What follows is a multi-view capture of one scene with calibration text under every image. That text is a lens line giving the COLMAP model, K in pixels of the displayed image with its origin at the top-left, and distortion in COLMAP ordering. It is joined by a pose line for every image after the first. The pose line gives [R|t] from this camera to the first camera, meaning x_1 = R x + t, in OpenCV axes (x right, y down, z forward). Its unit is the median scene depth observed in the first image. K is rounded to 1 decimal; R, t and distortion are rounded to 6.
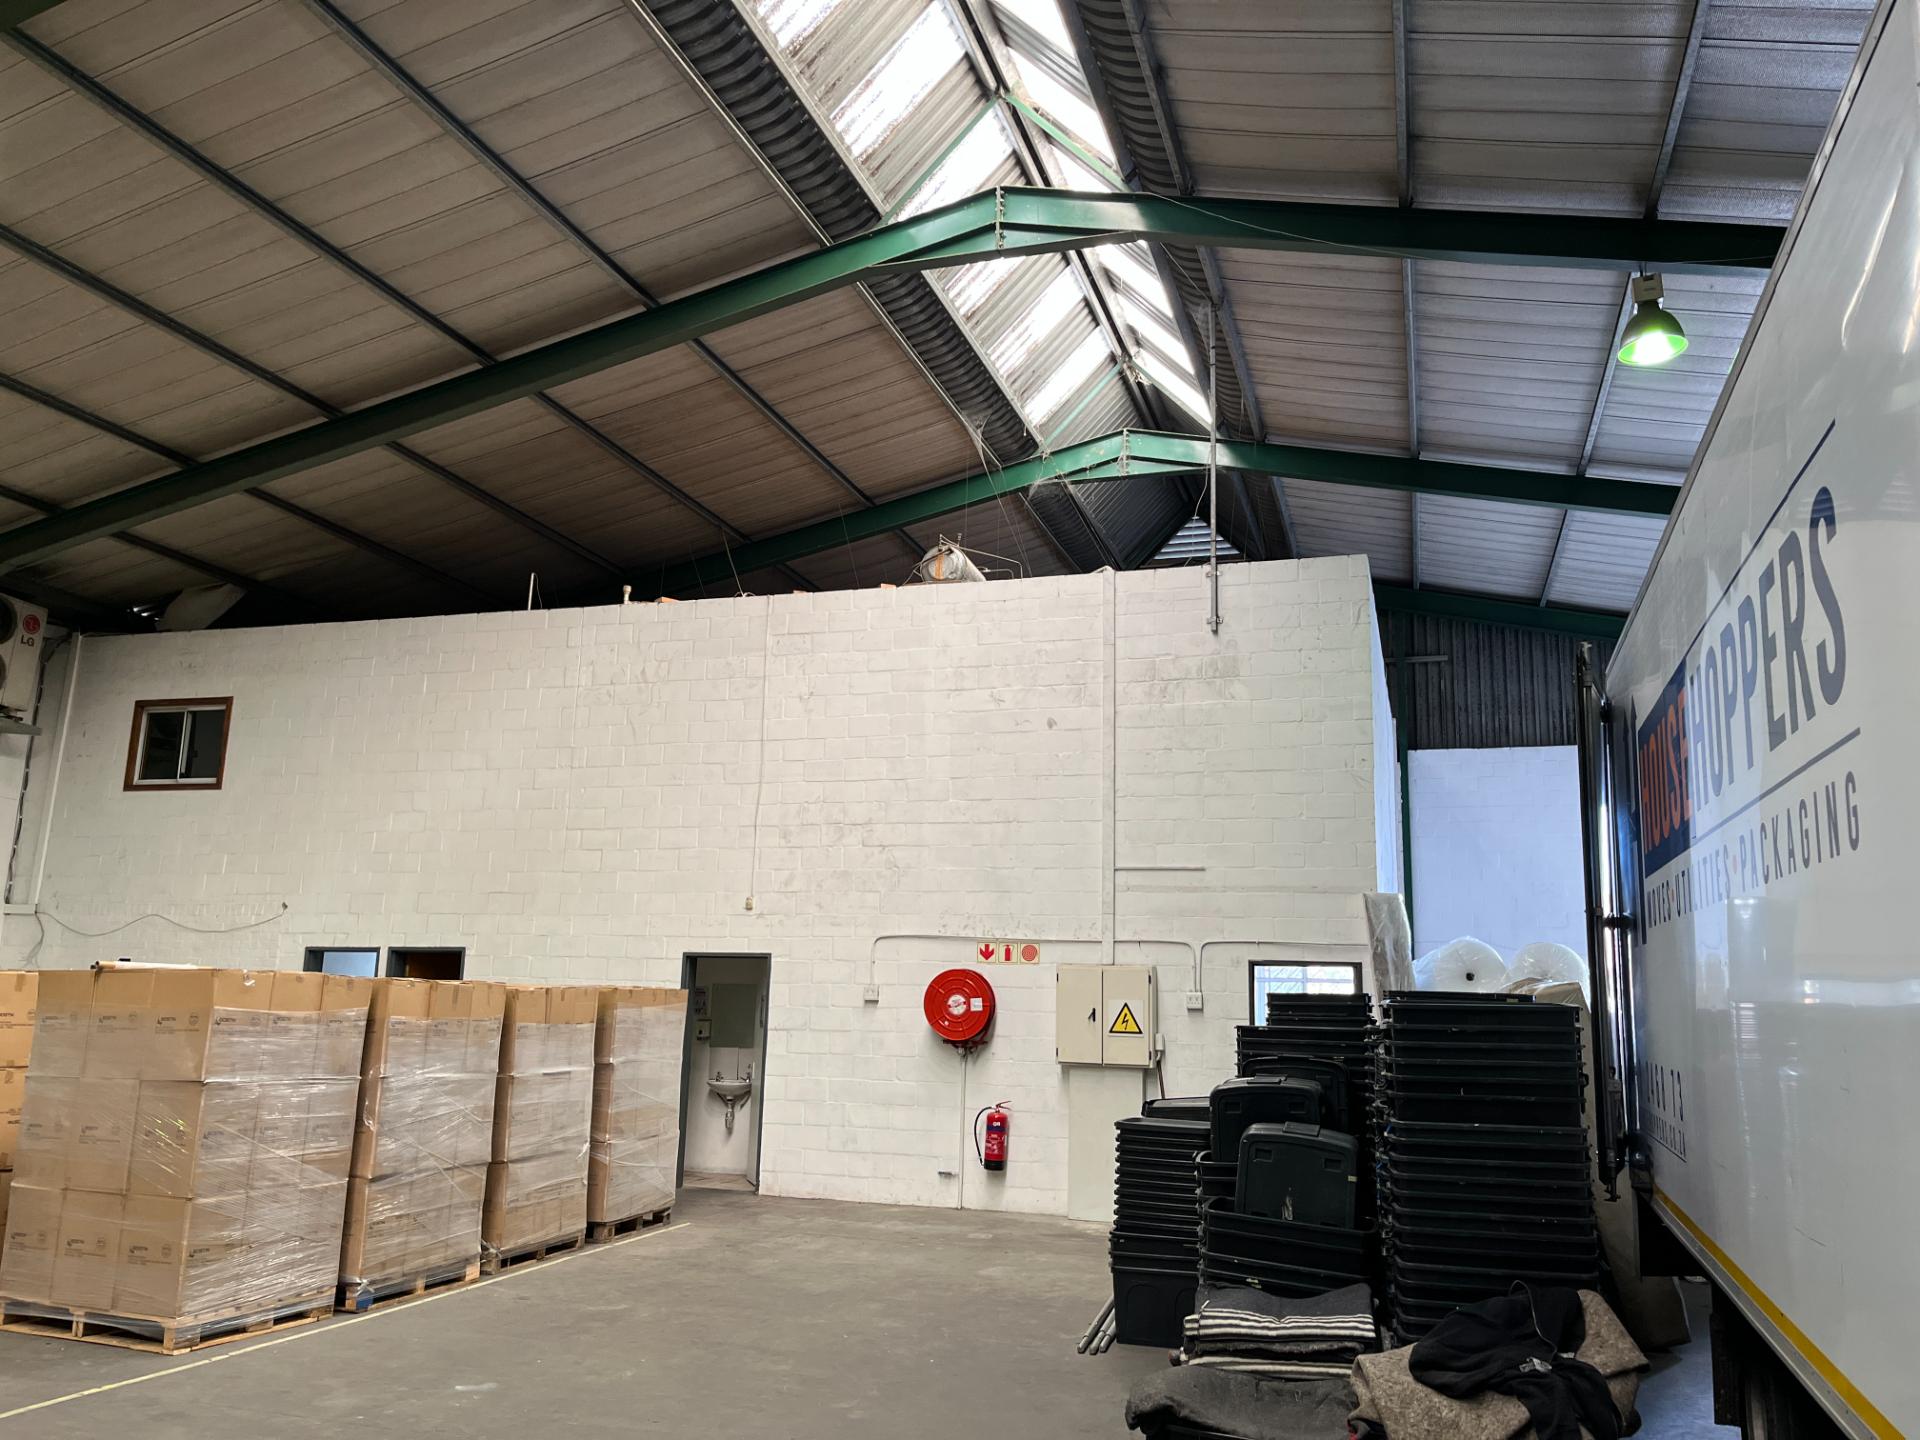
lens RADIAL K [[1444.9, 0, 965.2], [0, 1444.9, 722.3], [0, 0, 1]] dist [0.065411, -0.088579]
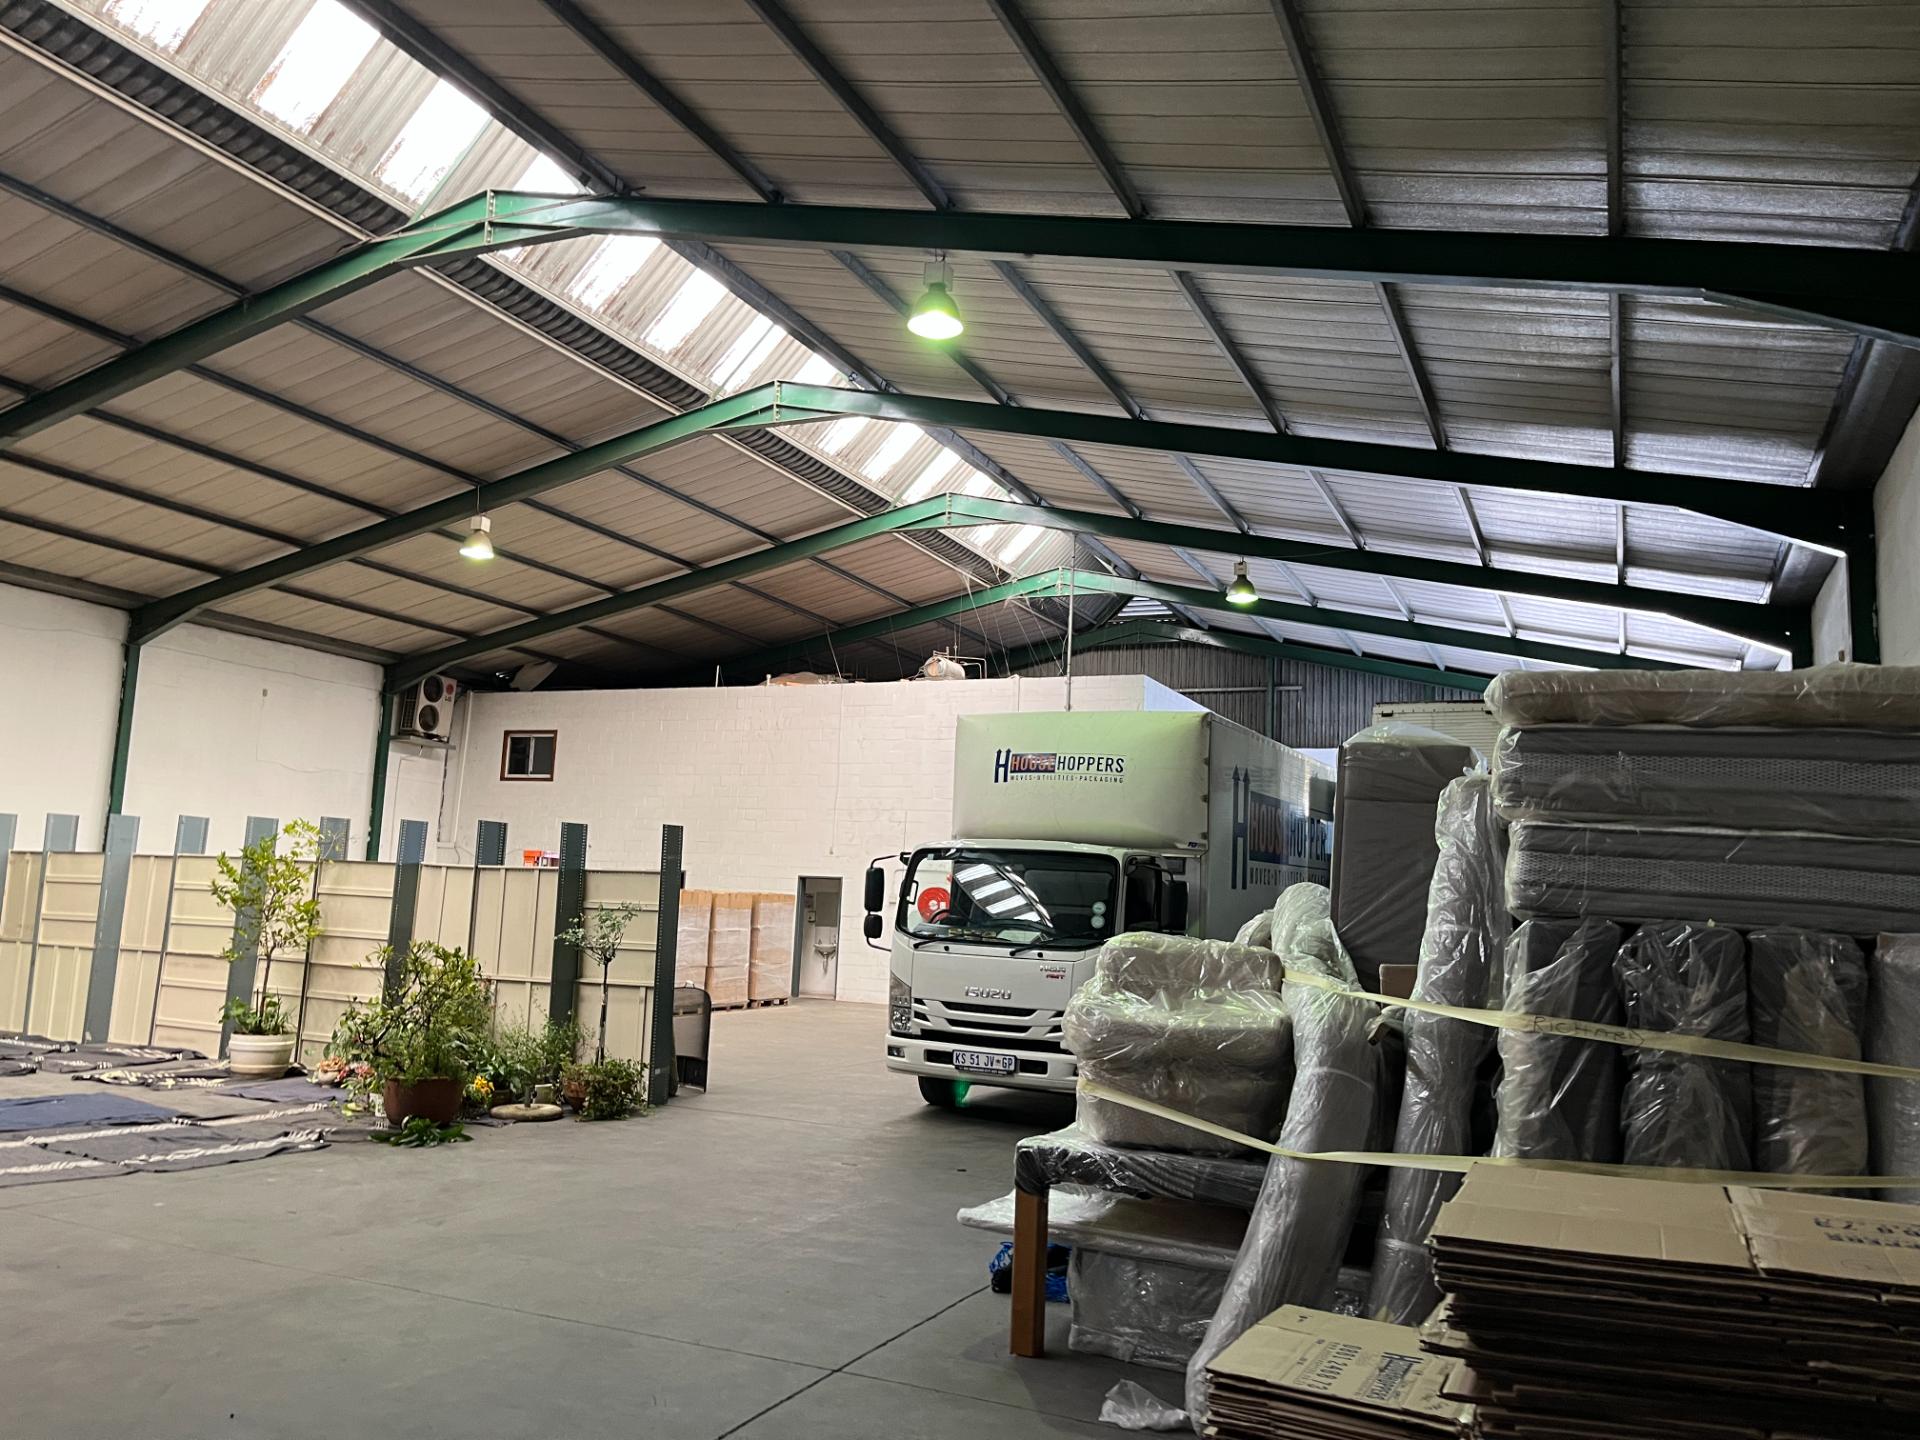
lens RADIAL K [[1444.9, 0, 965.2], [0, 1444.9, 722.3], [0, 0, 1]] dist [0.065411, -0.088579]
pose [[0.993511, 0.003821, -0.113672, 0.233304], [0.003144, 0.998131, 0.061028, -0.153474], [0.113693, -0.060989, 0.991642, -0.825566]]
